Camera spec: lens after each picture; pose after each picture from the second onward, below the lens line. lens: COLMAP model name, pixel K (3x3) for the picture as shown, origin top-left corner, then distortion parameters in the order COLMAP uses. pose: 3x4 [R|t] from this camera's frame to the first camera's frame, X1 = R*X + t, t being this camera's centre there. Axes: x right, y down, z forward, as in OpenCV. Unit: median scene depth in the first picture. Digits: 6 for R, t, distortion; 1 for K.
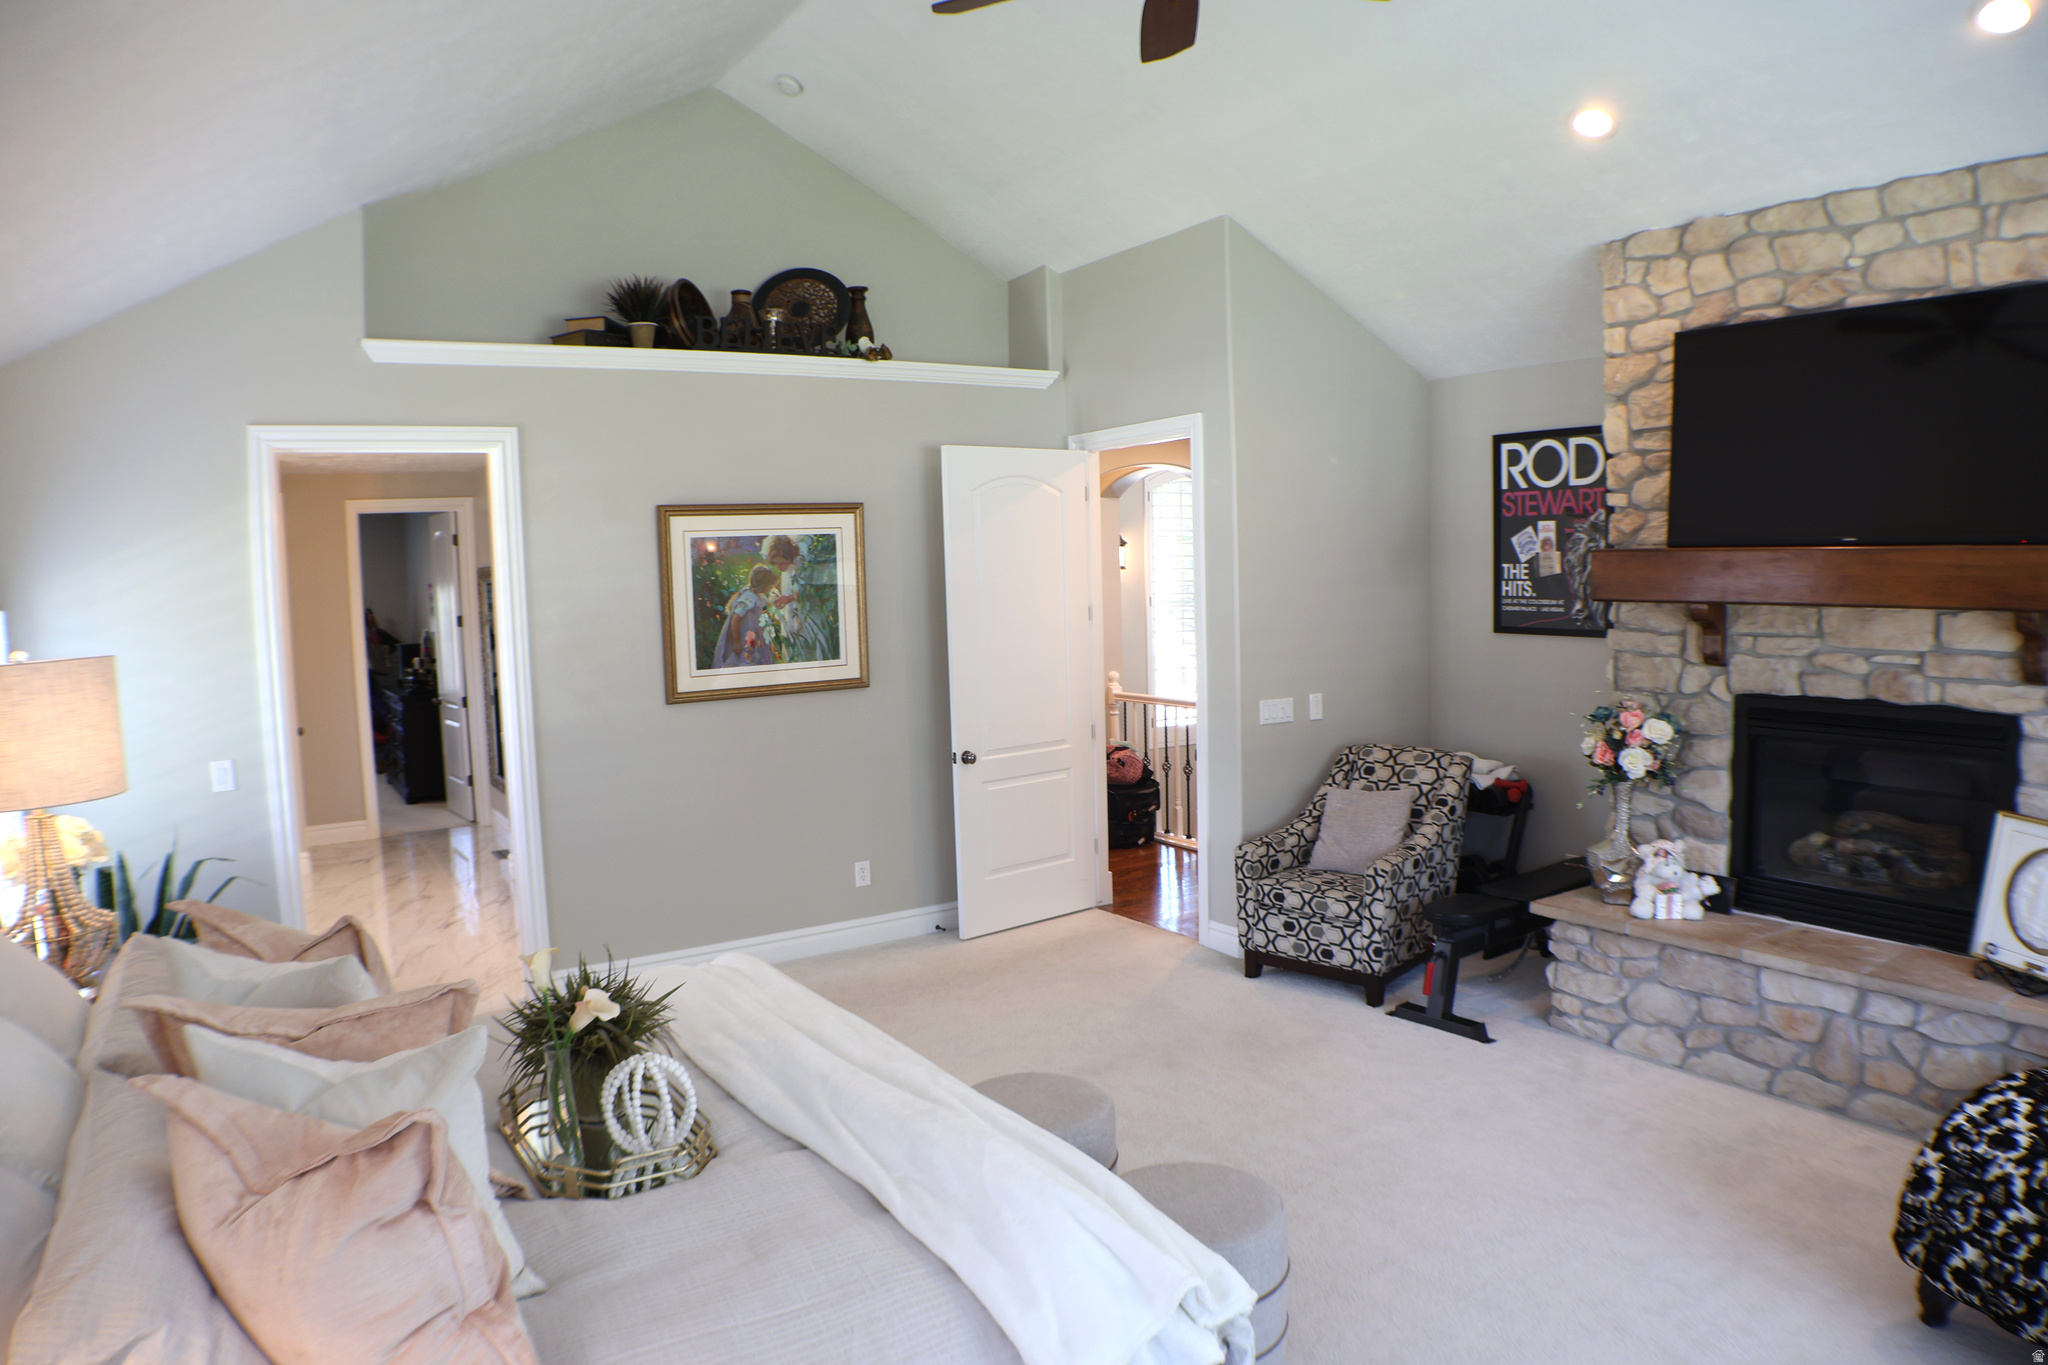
lens RADIAL K [[1327.1, 0, 1024.0], [0, 1327.1, 682.5], [0, 0, 1]] dist [-0.172262, 0.045784]
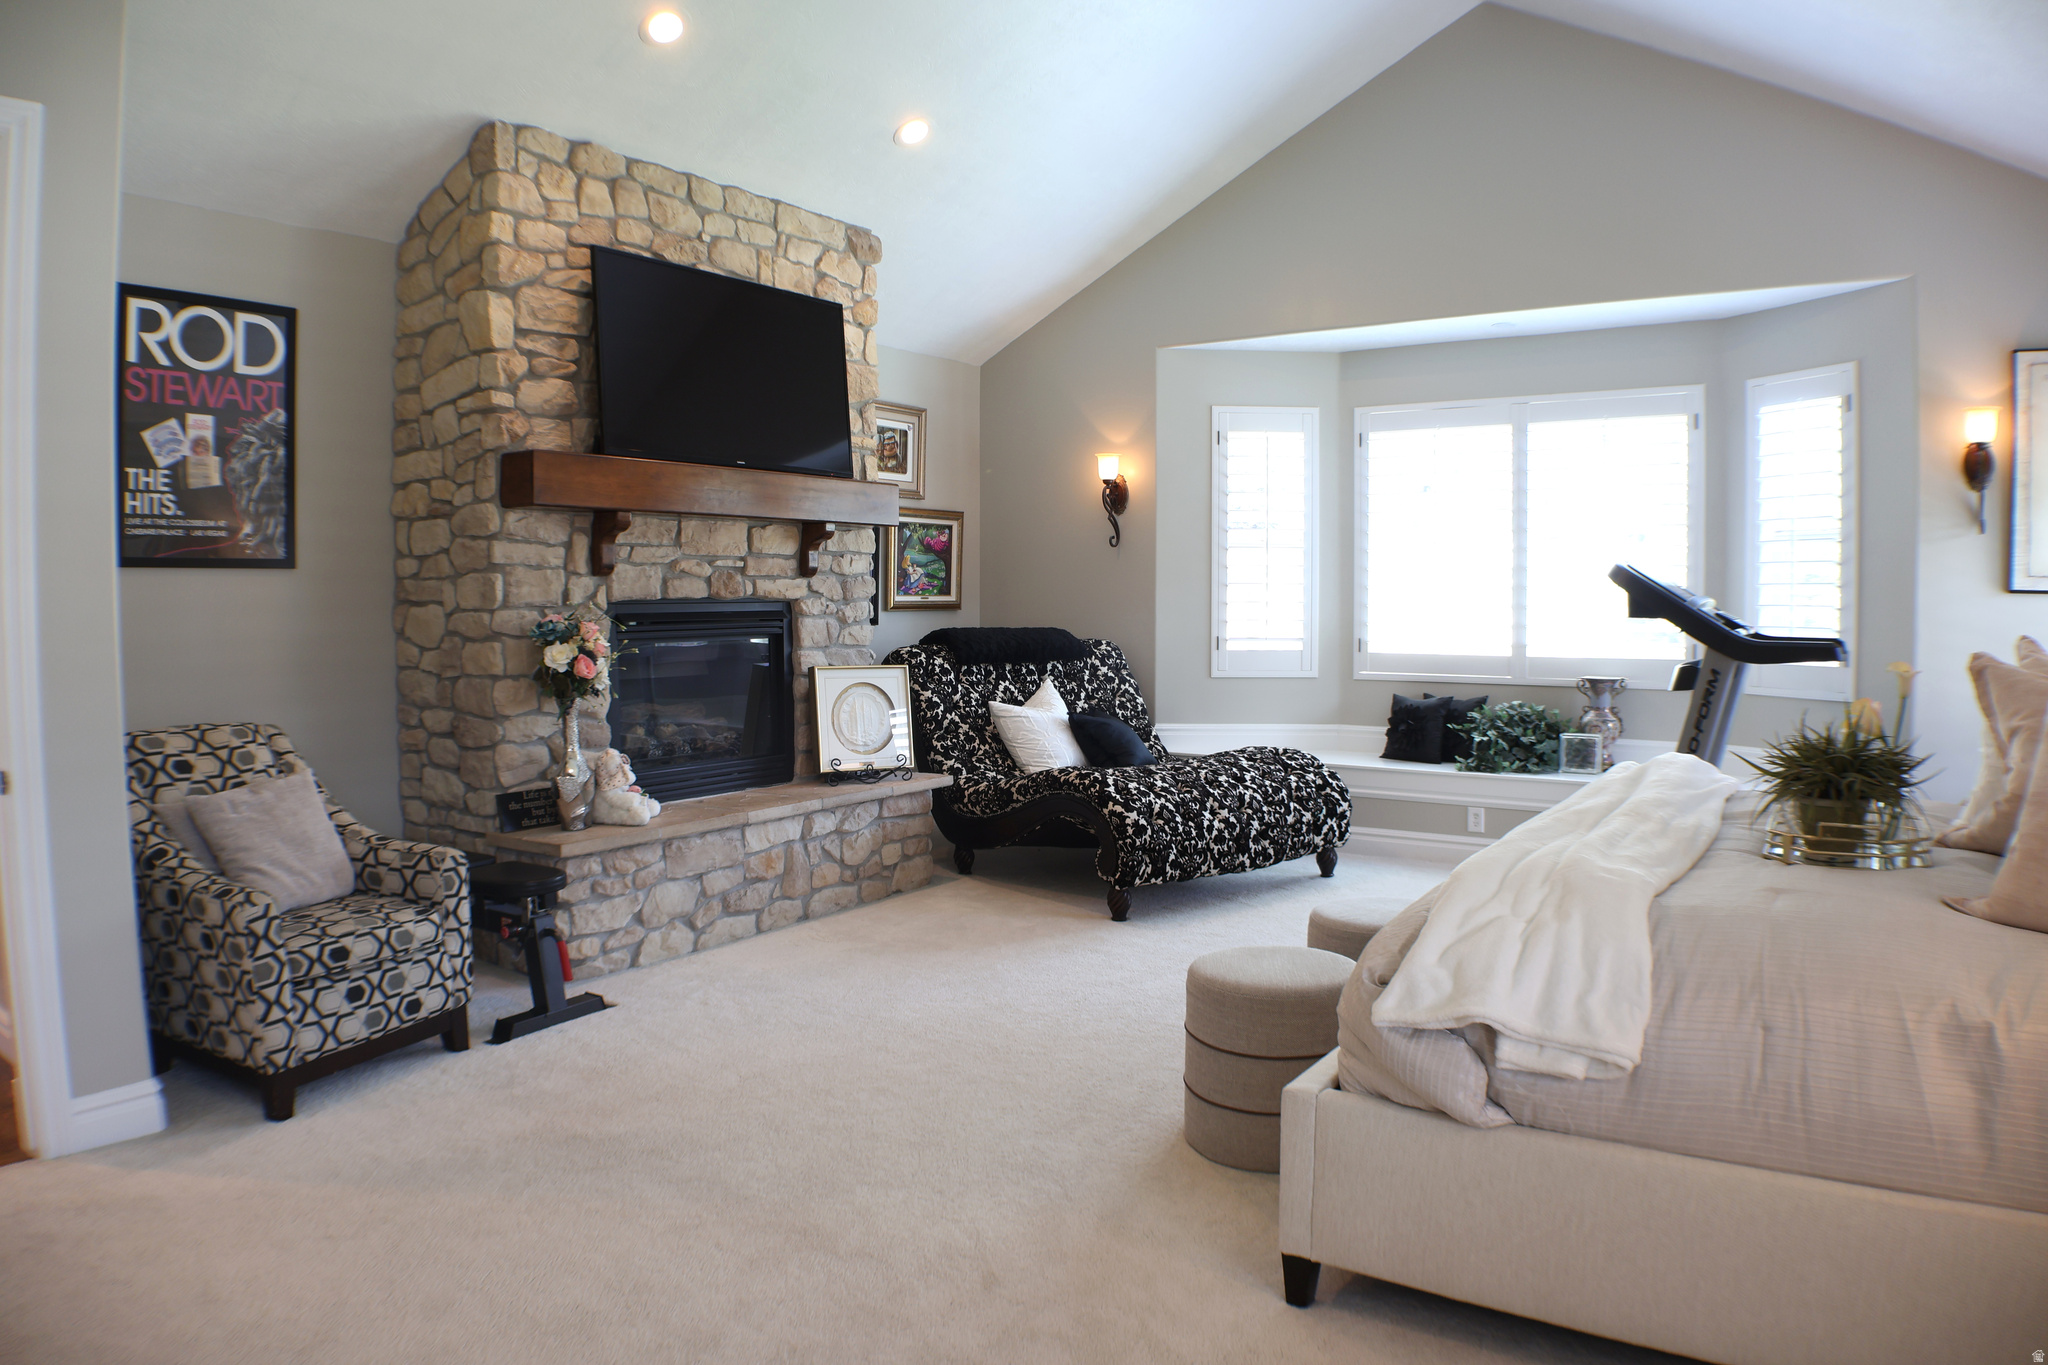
lens RADIAL K [[1327.1, 0, 1024.0], [0, 1327.1, 682.5], [0, 0, 1]] dist [-0.172262, 0.045784]
pose [[-0.382950, -0.030942, 0.923251, -0.531524], [0.096279, 0.992659, 0.073203, 0.027198], [-0.918738, 0.116923, -0.377159, 1.027859]]
